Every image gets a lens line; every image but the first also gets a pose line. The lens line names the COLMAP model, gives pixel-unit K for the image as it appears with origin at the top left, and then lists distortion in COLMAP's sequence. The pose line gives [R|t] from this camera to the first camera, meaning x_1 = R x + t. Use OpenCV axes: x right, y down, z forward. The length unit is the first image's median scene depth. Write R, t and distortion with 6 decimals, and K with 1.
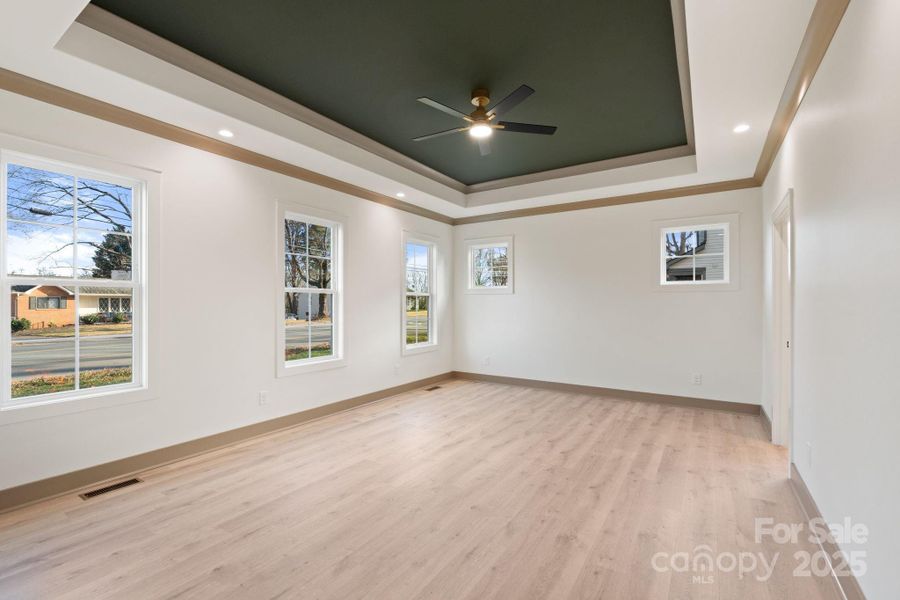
lens RADIAL K [[393.2, 0, 449.9], [0, 393.2, 297.0], [0, 0, 1]] dist [-0.009615, 0.000015]
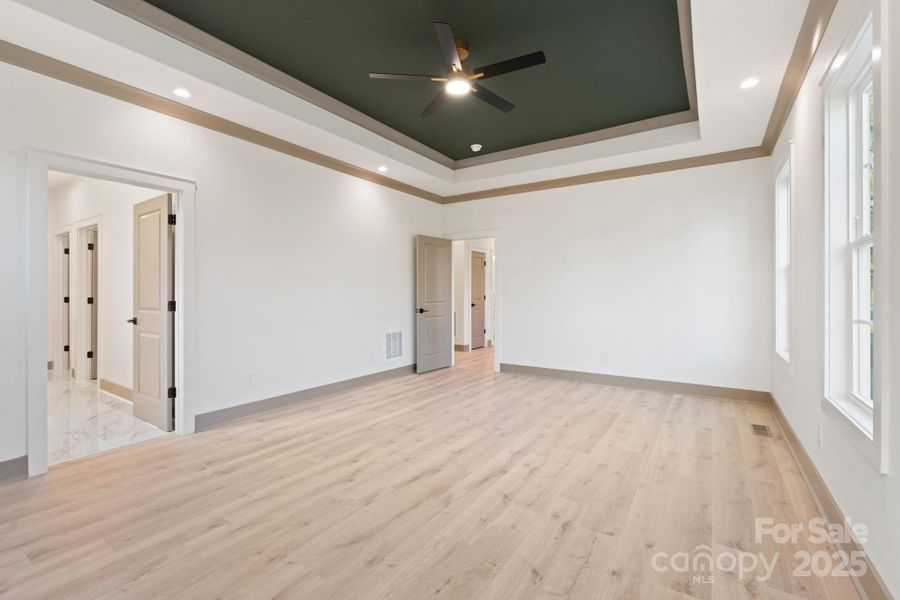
lens RADIAL K [[393.2, 0, 449.9], [0, 393.2, 297.0], [0, 0, 1]] dist [-0.009615, 0.000015]
pose [[-0.999993, 0.000566, 0.003761, 0.086804], [0.000562, 0.999999, -0.001124, 0.056351], [-0.003762, -0.001122, -0.999992, 1.763227]]
